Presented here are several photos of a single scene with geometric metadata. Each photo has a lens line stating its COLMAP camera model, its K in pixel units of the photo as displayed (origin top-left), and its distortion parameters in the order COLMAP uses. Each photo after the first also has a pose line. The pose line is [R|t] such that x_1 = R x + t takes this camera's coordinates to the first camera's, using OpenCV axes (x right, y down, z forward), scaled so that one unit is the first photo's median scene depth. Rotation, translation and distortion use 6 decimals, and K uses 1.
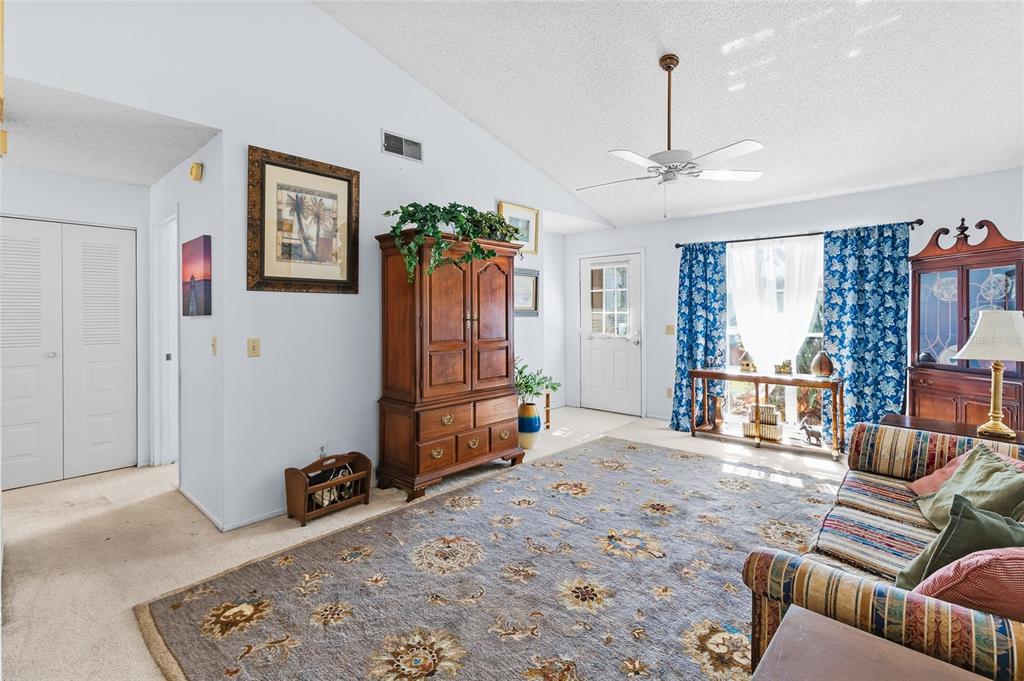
lens RADIAL K [[472.6, 0, 520.3], [0, 472.6, 313.2], [0, 0, 1]] dist [-0.001123, 0.000884]
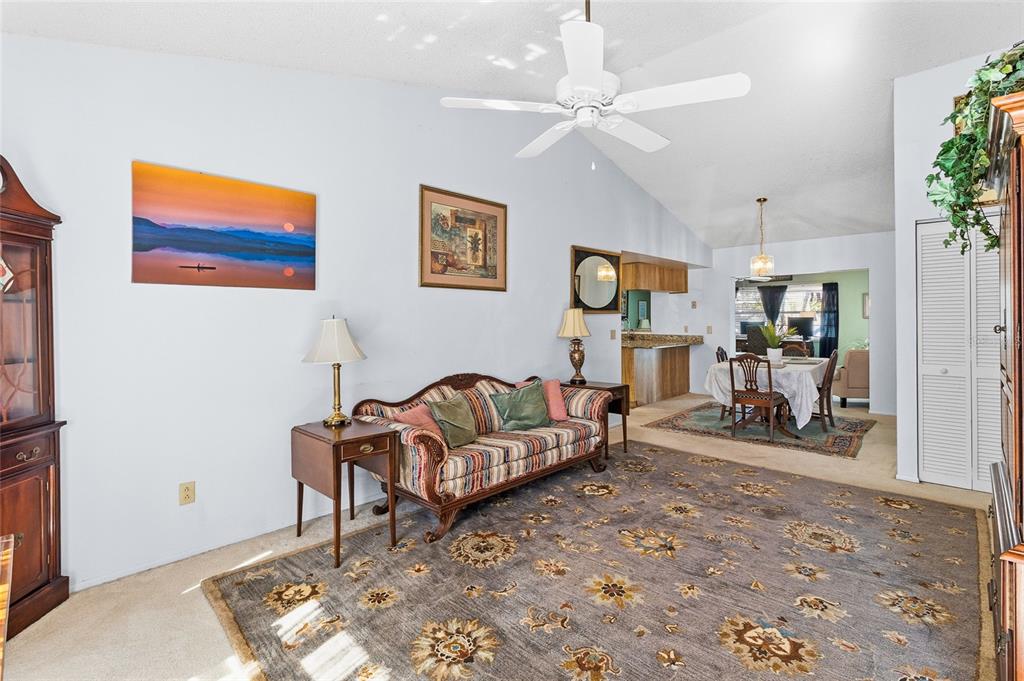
lens RADIAL K [[472.6, 0, 513.2], [0, 472.6, 314.8], [0, 0, 1]] dist [-0.001123, 0.000884]
pose [[-0.999270, 0.009107, 0.037099, 0.422455], [0.008727, 0.999908, -0.010406, 0.001475], [-0.037191, -0.010075, -0.999257, 1.765336]]
